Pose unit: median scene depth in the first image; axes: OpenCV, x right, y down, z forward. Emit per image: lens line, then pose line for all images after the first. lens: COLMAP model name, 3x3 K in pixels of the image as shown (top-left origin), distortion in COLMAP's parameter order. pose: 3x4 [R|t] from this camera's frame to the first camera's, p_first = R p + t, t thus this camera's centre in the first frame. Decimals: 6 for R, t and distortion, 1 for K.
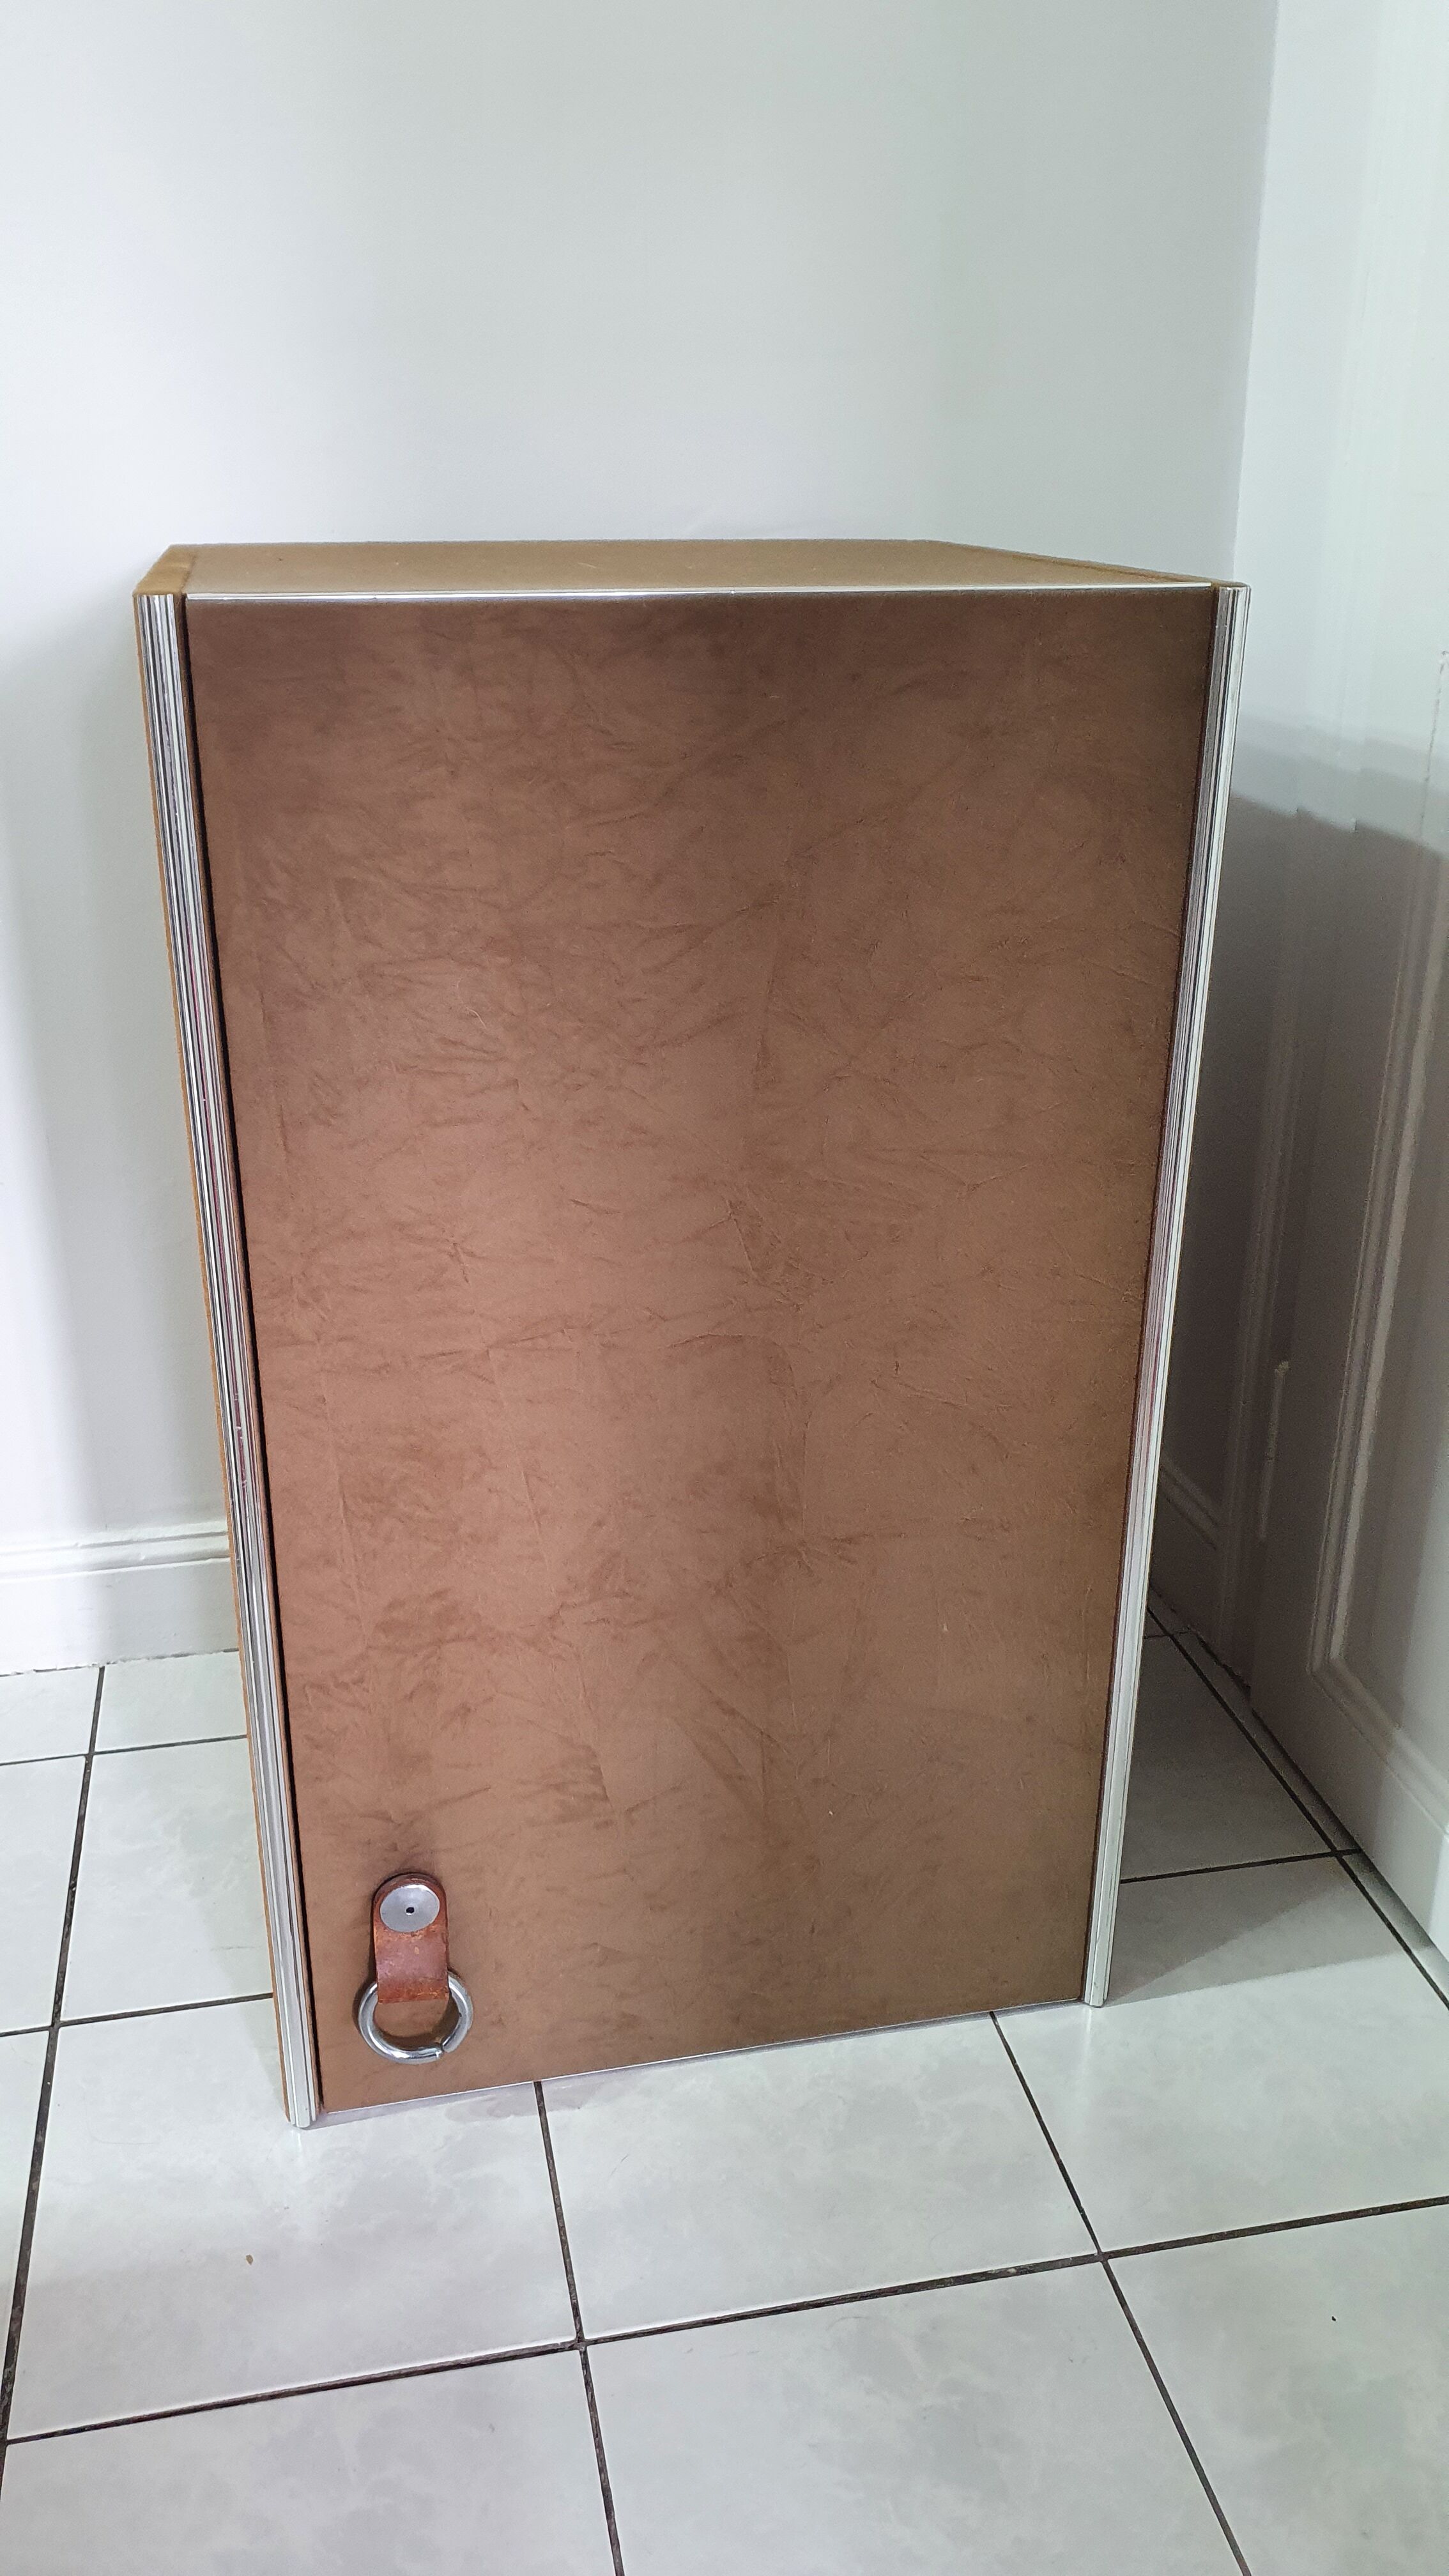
lens RADIAL K [[2021.2, 0, 704.7], [0, 2021.2, 1301.6], [0, 0, 1]] dist [0.065063, -0.055802]
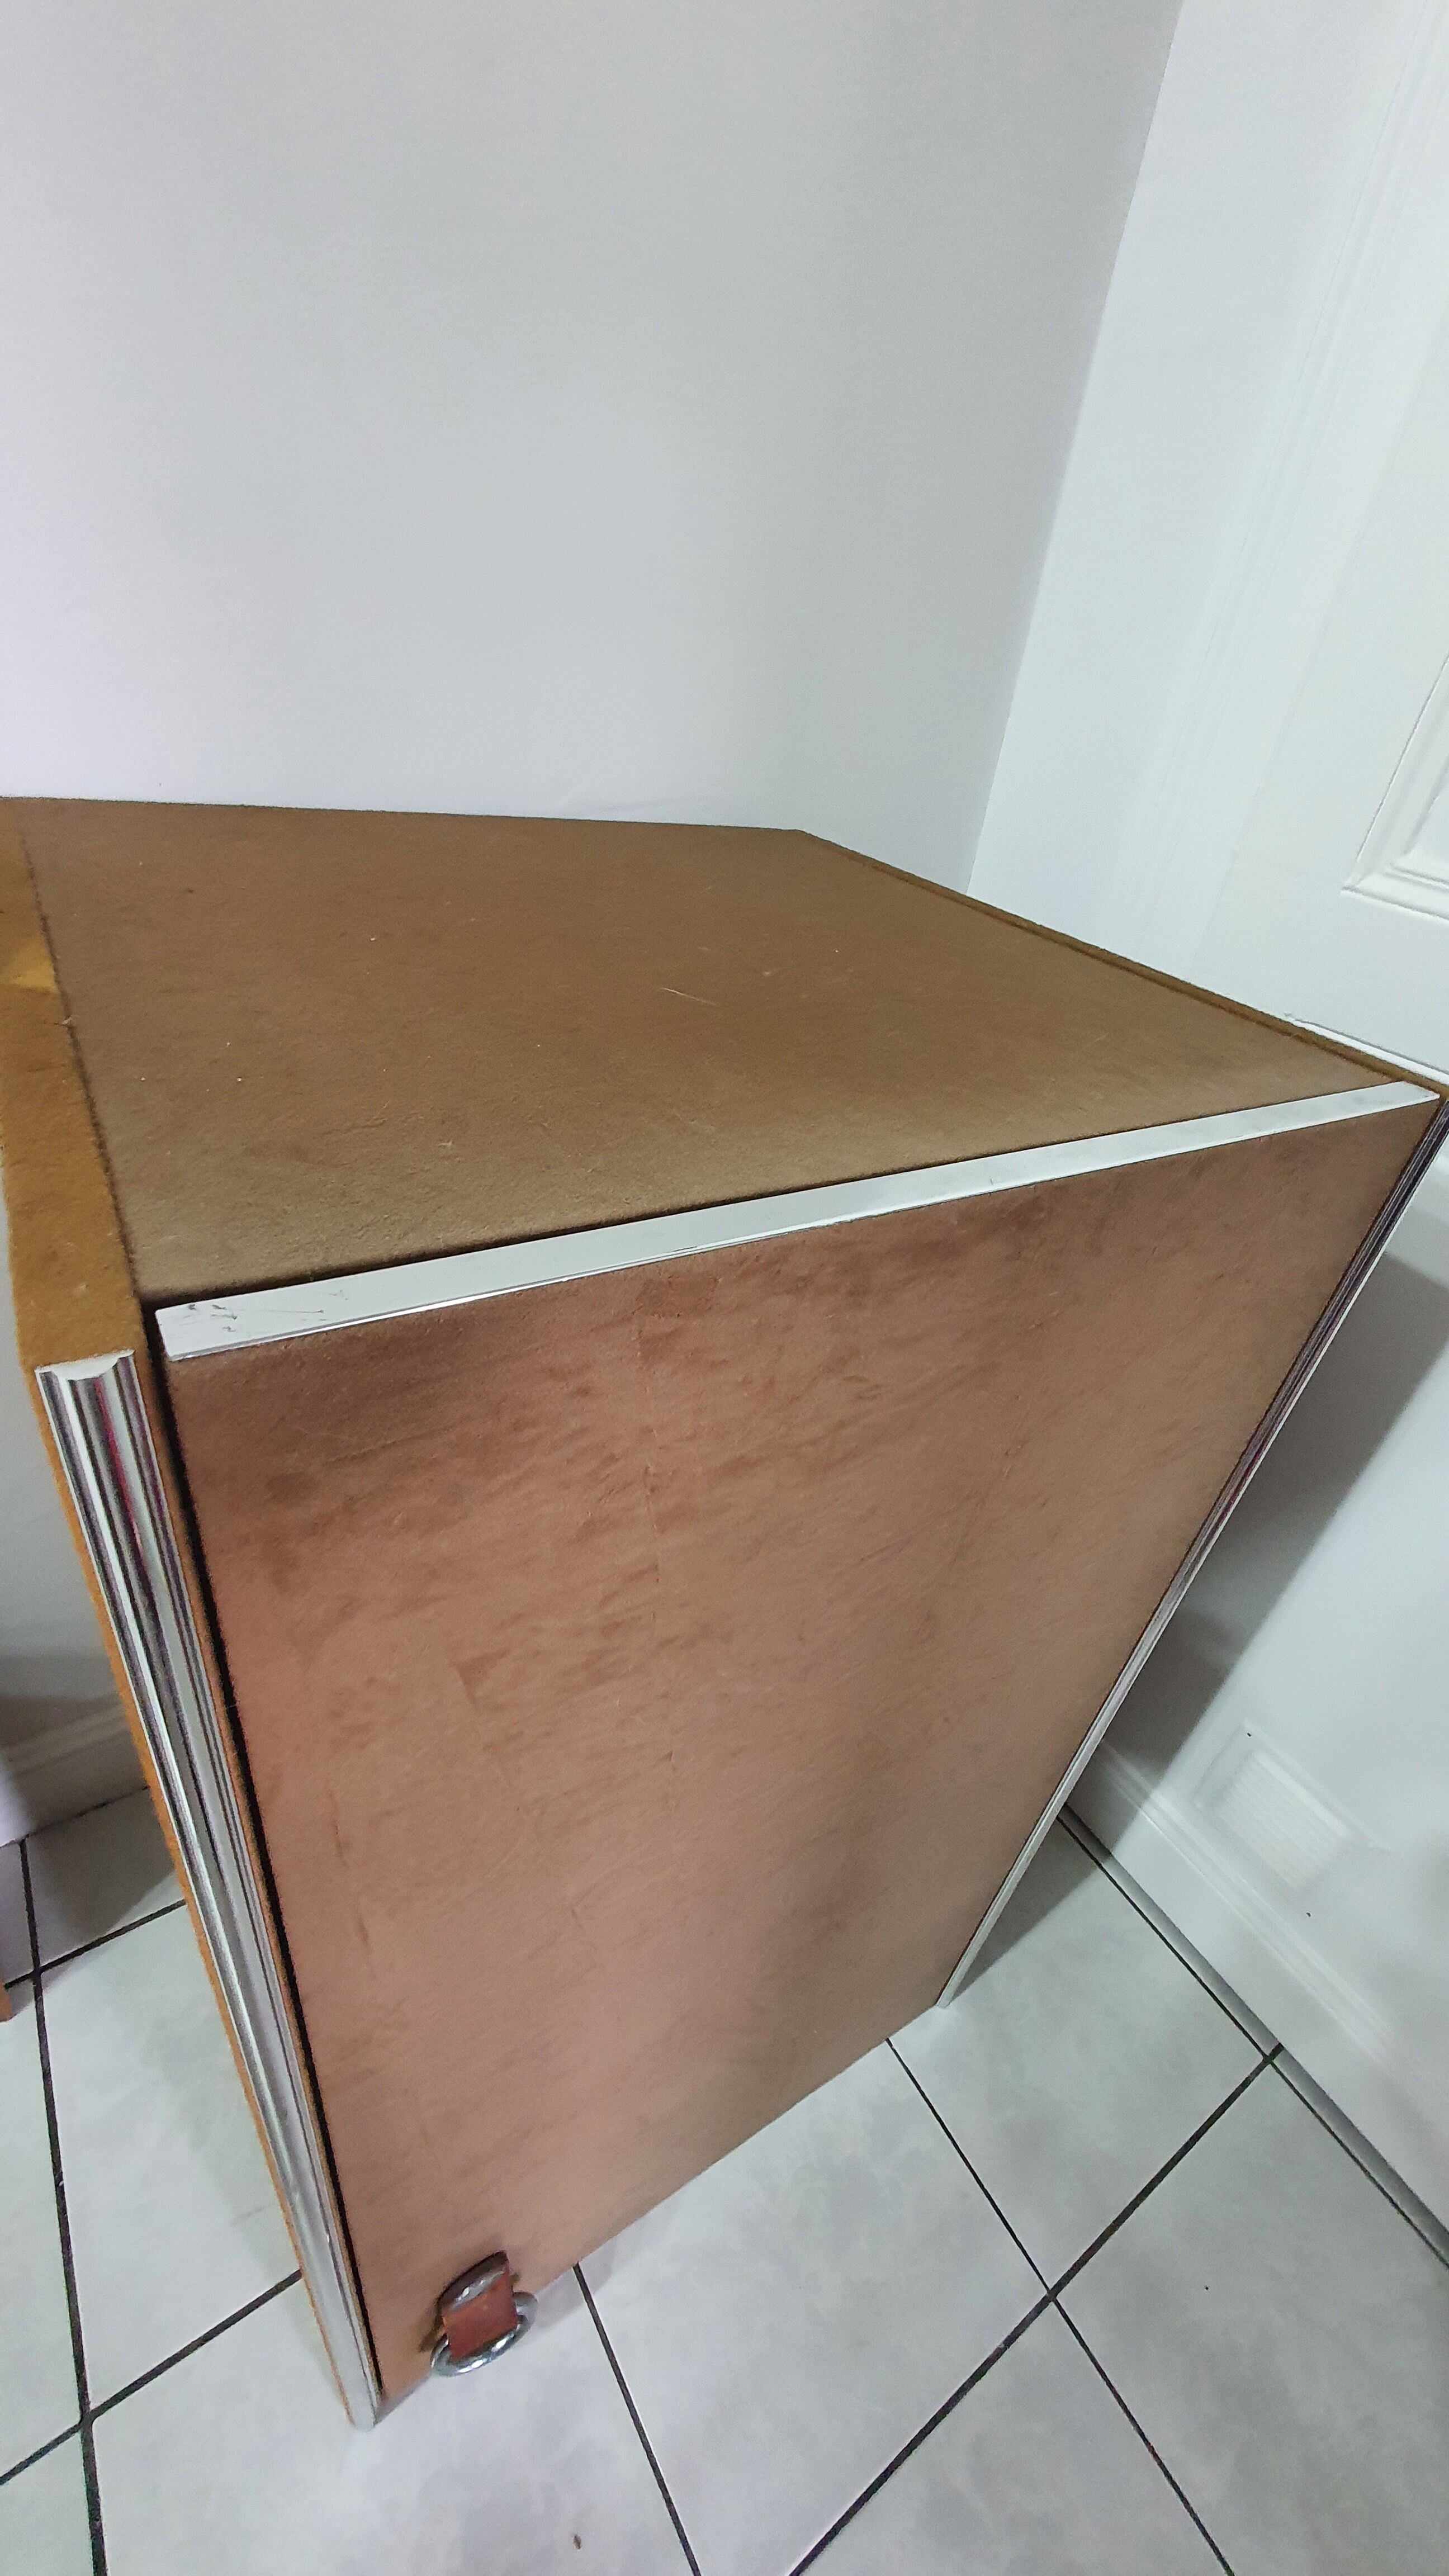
lens RADIAL K [[1026.3, 0, 731.4], [0, 1026.3, 1307.7], [0, 0, 1]] dist [0.005444, 0.000480]
pose [[0.919071, -0.108077, 0.378983, -0.184638], [0.020723, 0.973584, 0.227387, -0.320998], [-0.393547, -0.201131, 0.897032, 0.608620]]
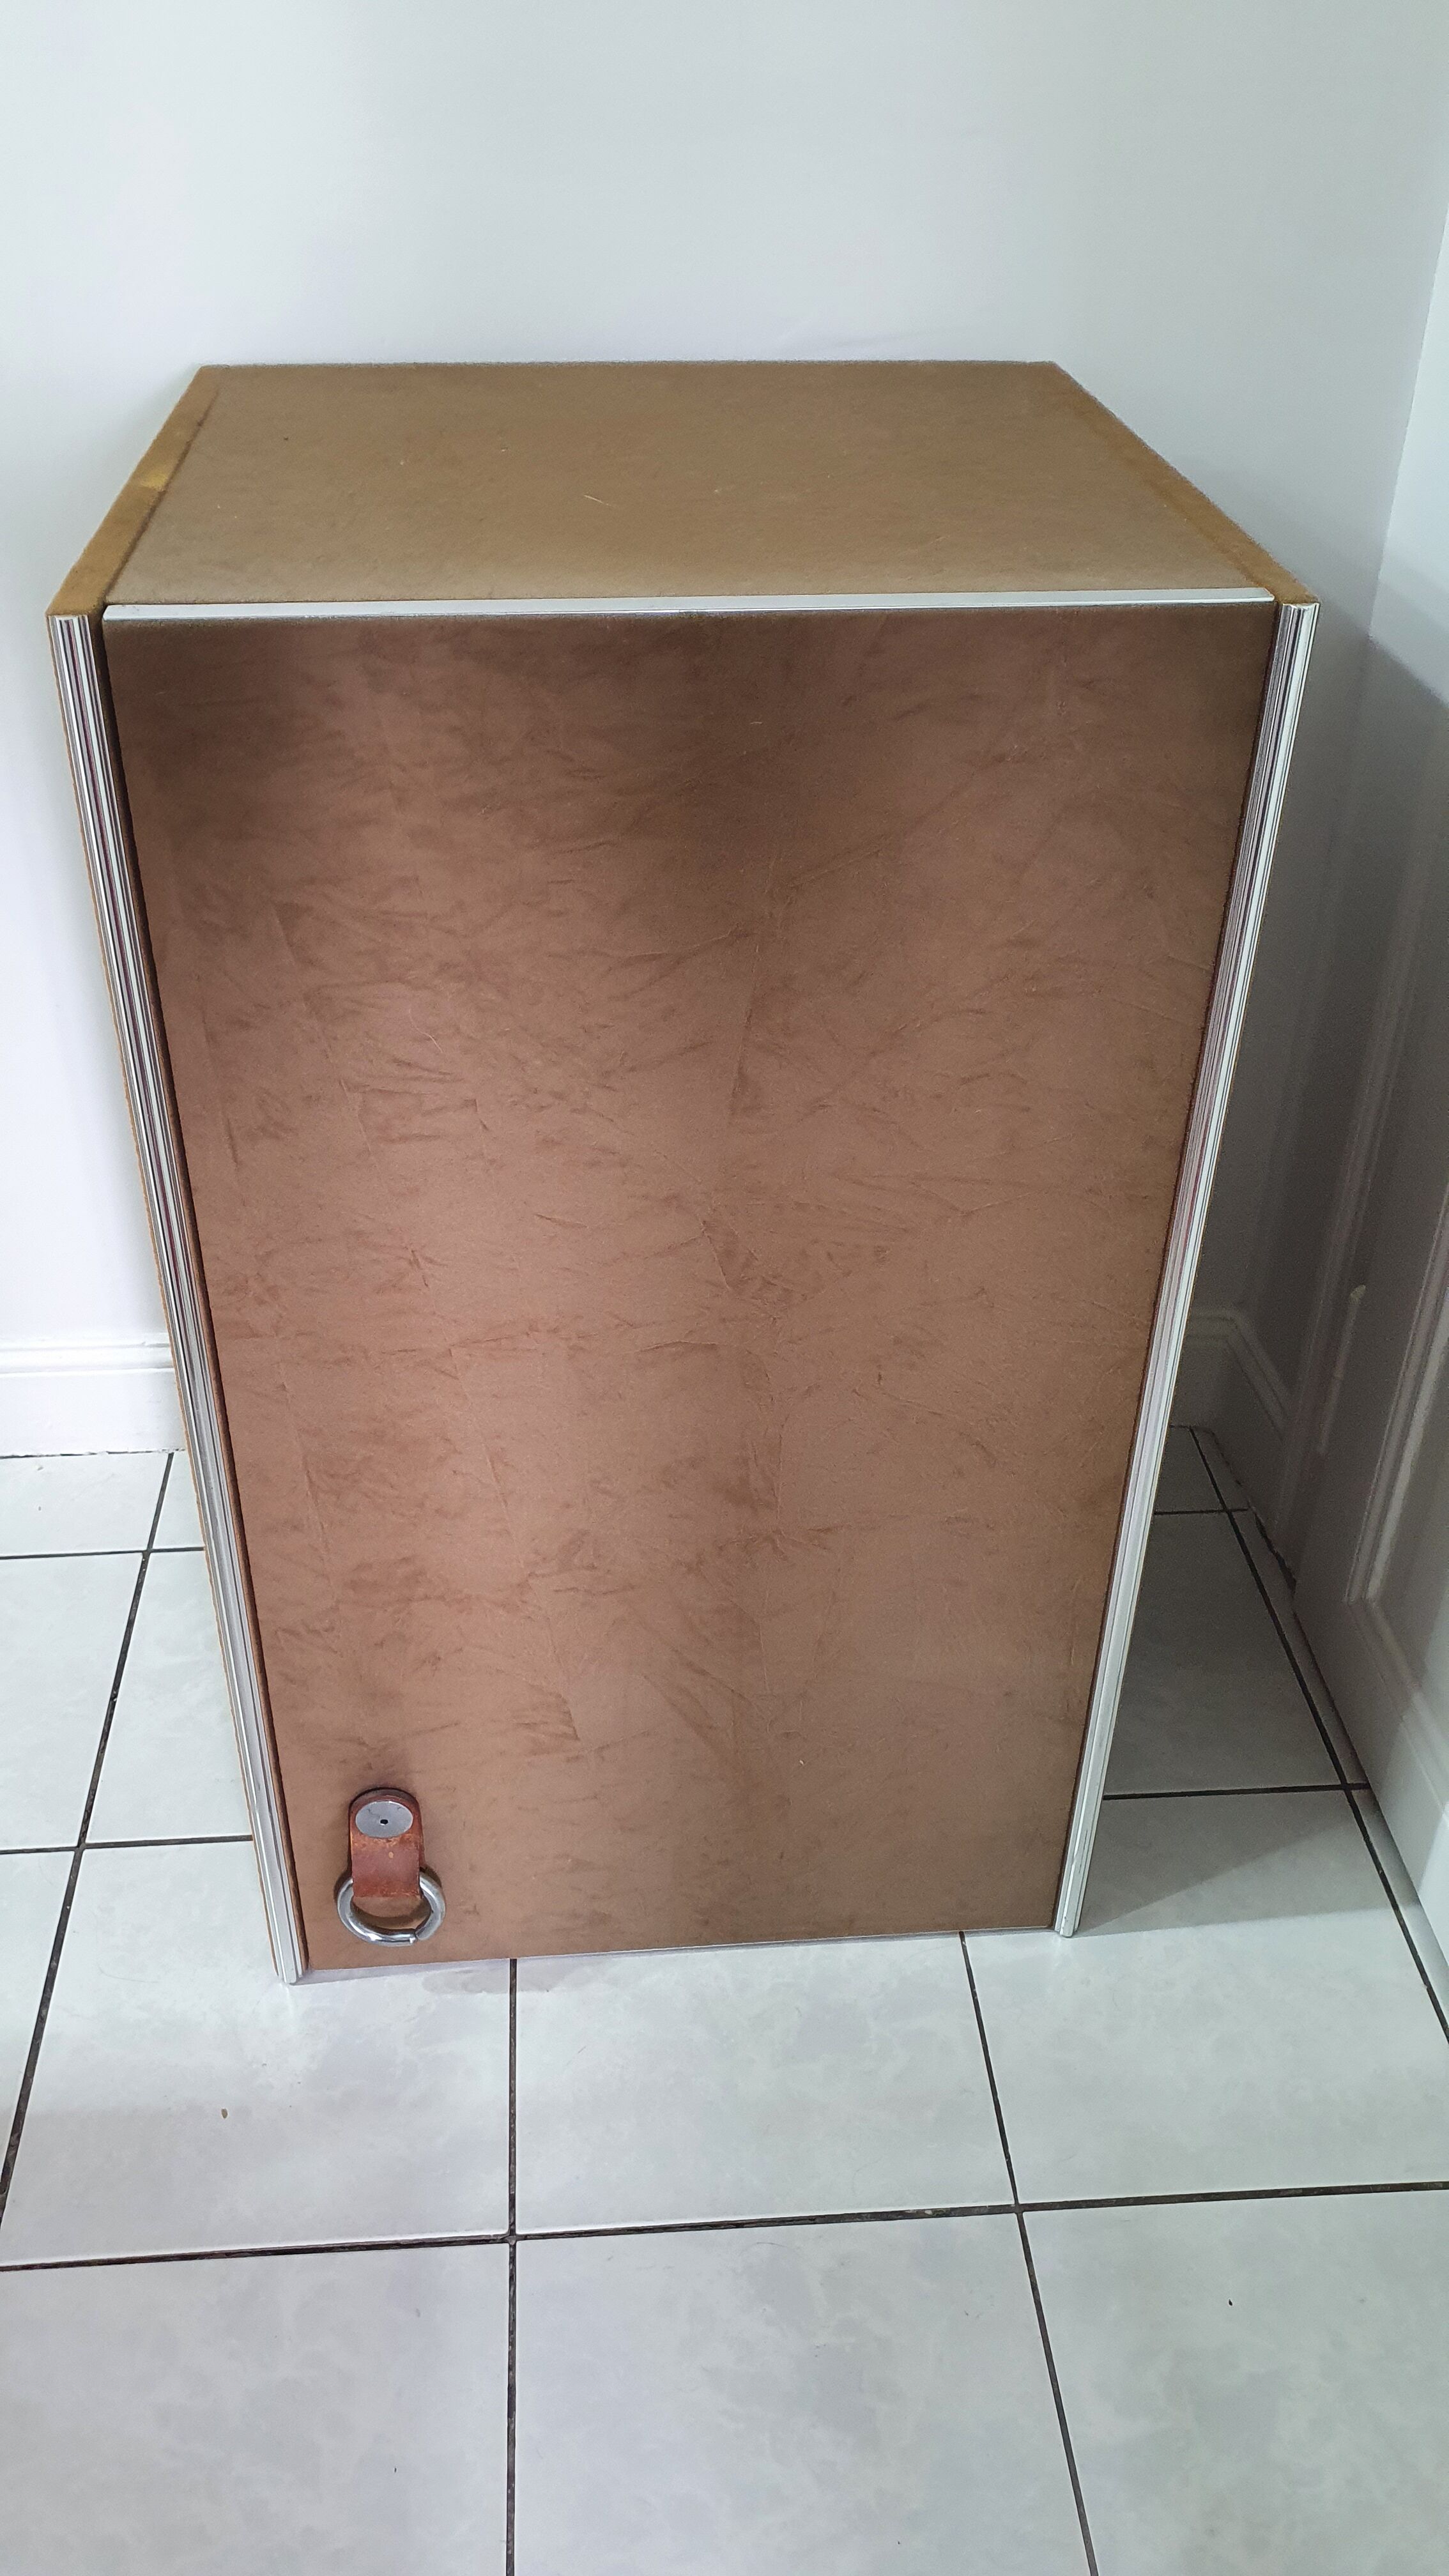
lens RADIAL K [[2021.2, 0, 705.1], [0, 2021.2, 1271.5], [0, 0, 1]] dist [0.065063, -0.055802]
pose [[0.991756, 0.081225, -0.099111, 0.101511], [-0.059581, 0.977047, 0.204524, -0.204900], [0.113449, -0.196933, 0.973831, 0.062006]]
